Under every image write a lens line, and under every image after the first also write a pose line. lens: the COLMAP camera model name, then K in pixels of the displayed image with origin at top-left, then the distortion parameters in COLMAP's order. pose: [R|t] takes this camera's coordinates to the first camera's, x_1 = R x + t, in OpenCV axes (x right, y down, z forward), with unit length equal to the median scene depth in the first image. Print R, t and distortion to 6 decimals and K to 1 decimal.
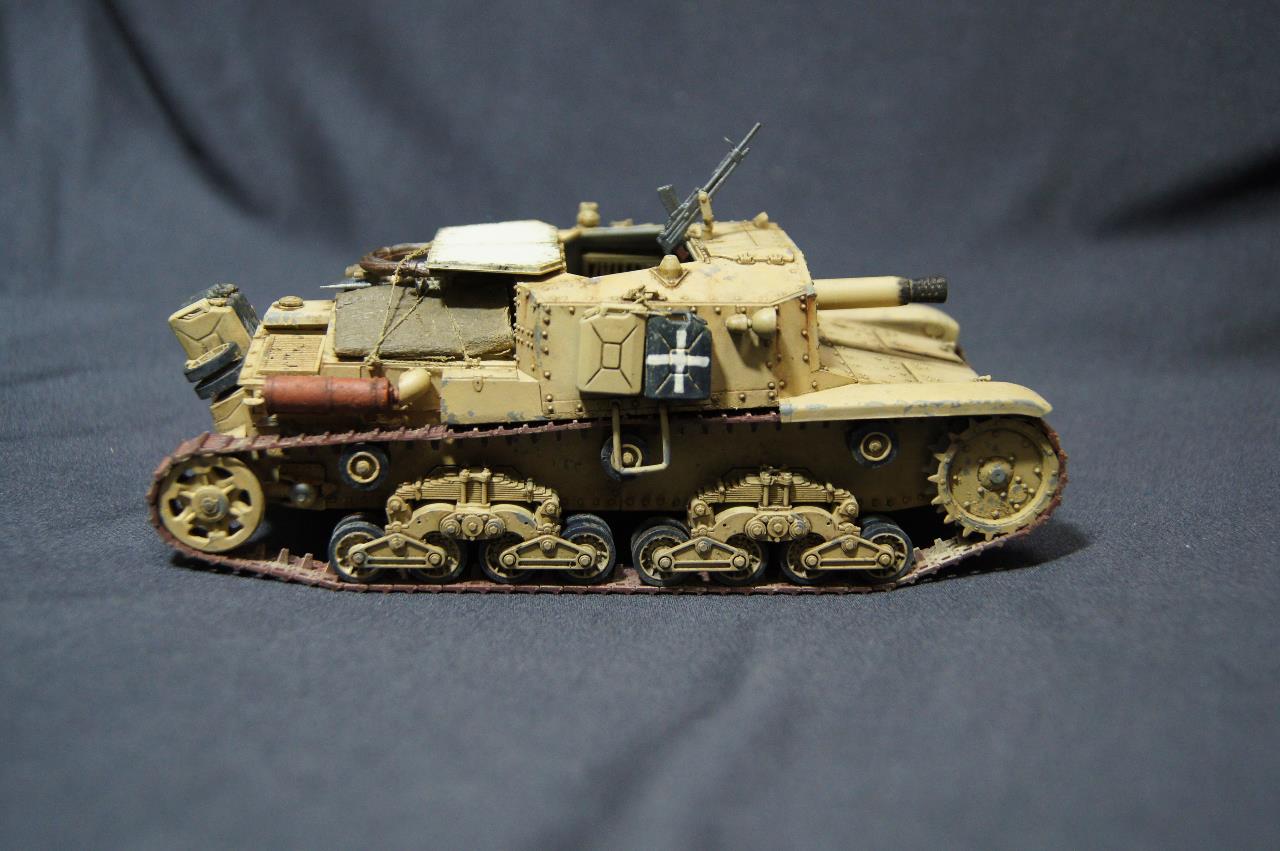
lens RADIAL K [[1490.2, 0, 640.0], [0, 1490.2, 425.5], [0, 0, 1]] dist [-0.151016, 0.001962]
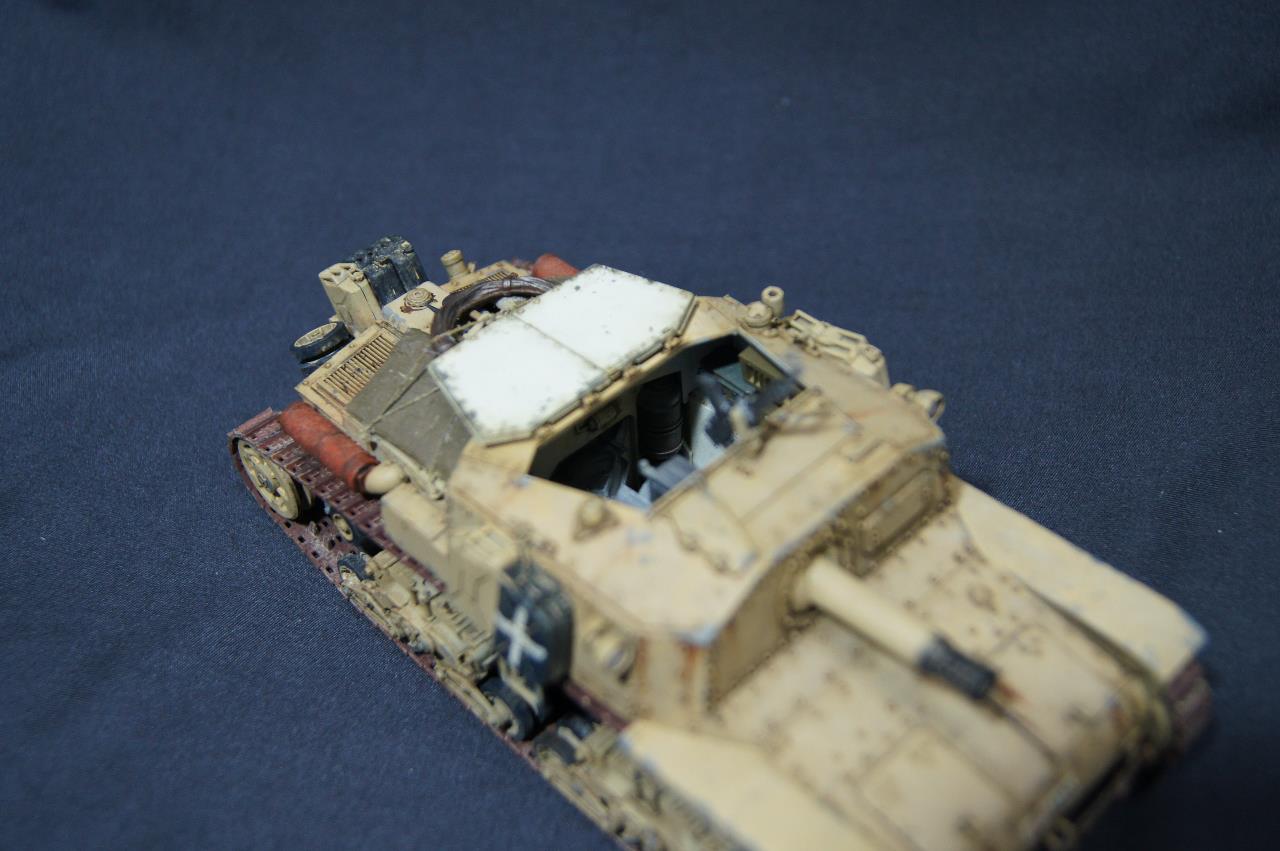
lens RADIAL K [[1490.2, 0, 640.0], [0, 1490.2, 425.5], [0, 0, 1]] dist [-0.151016, 0.001962]
pose [[0.641705, 0.483005, -0.595753, 0.493196], [-0.171154, 0.847376, 0.502653, -0.555346], [0.747611, -0.220589, 0.626433, 0.533917]]
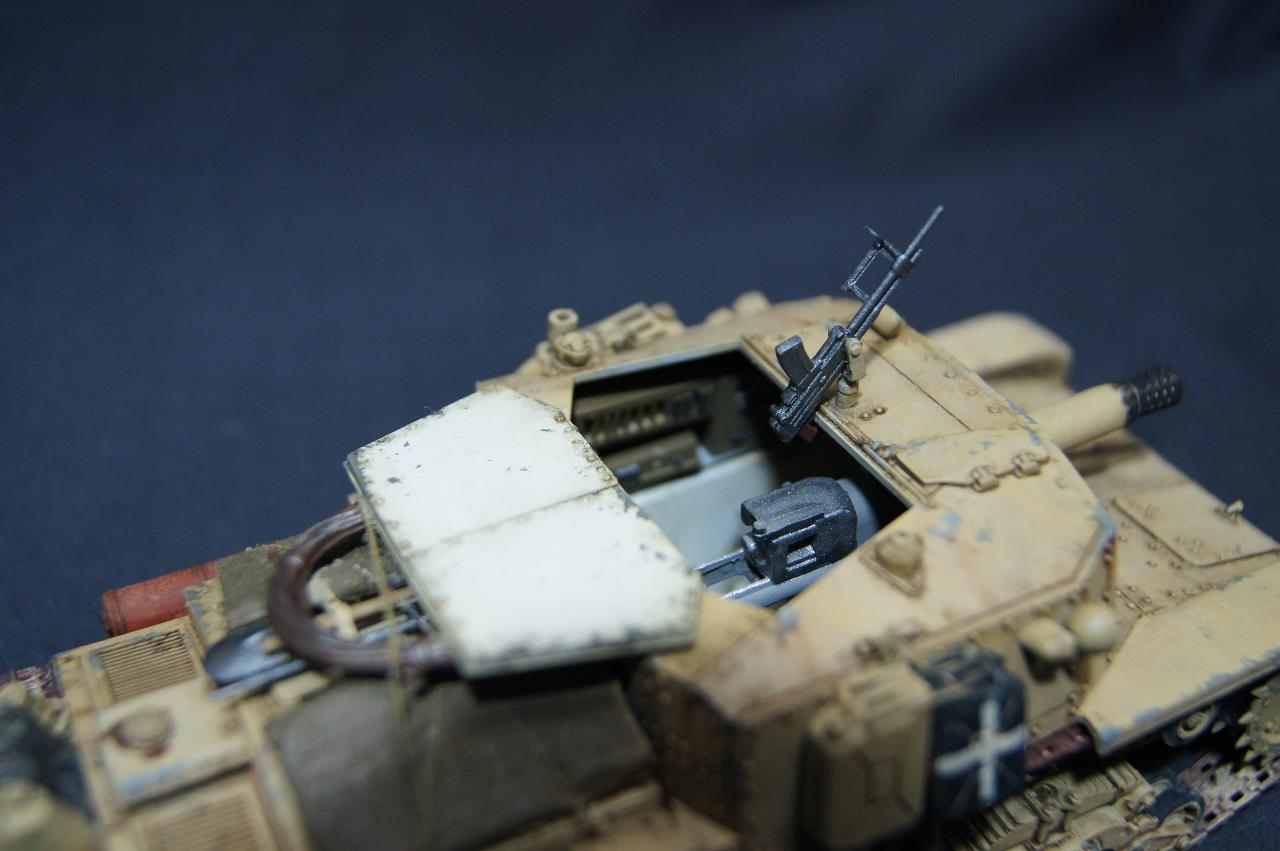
lens RADIAL K [[1490.2, 0, 640.0], [0, 1490.2, 425.5], [0, 0, 1]] dist [-0.151016, 0.001962]
pose [[0.920116, -0.238174, 0.310901, -0.229391], [0.135914, 0.938683, 0.316862, -0.339308], [-0.367306, -0.249294, 0.896069, 0.560137]]
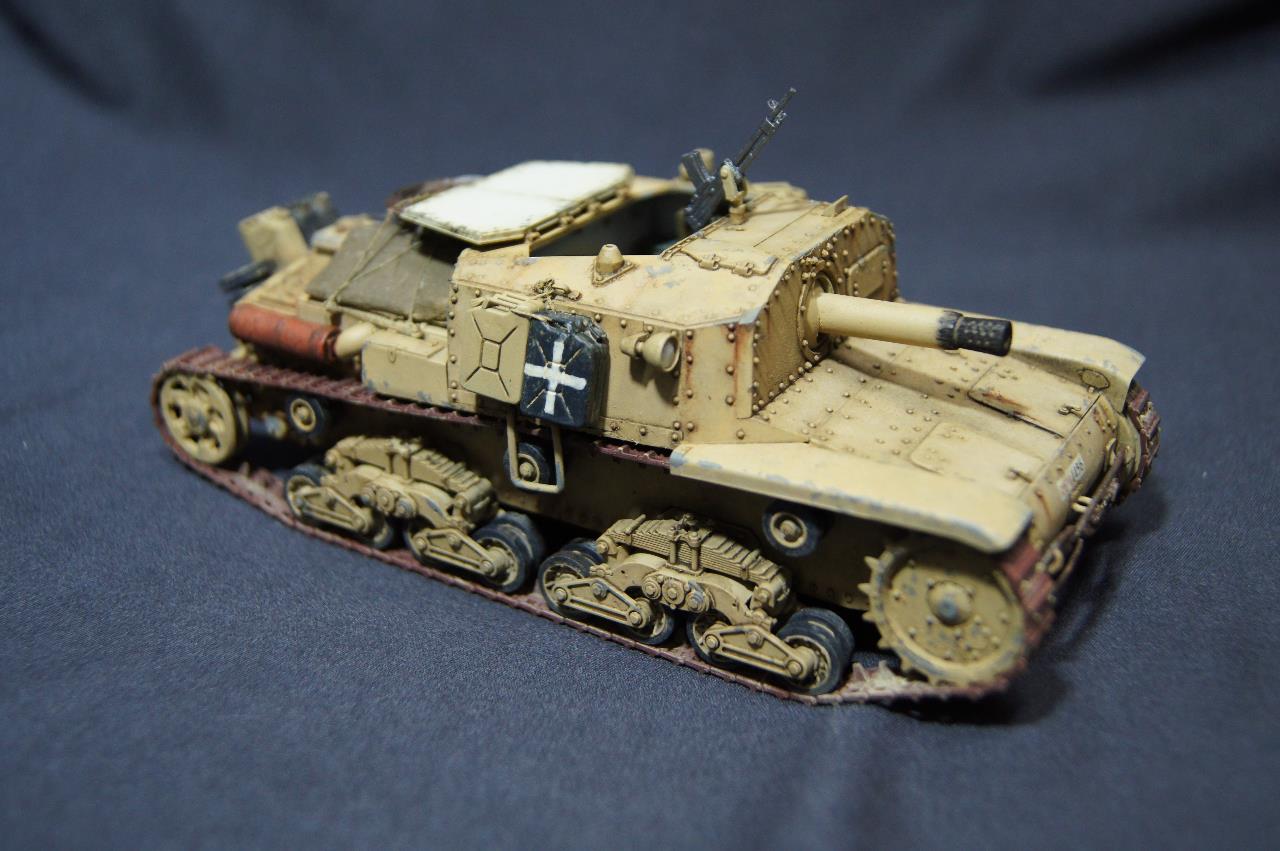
lens RADIAL K [[1490.2, 0, 640.0], [0, 1490.2, 425.5], [0, 0, 1]] dist [-0.151016, 0.001962]
pose [[0.817886, 0.223996, -0.529989, 0.501342], [-0.154235, 0.972751, 0.173108, -0.164026], [0.554322, -0.059840, 0.830148, 0.313415]]
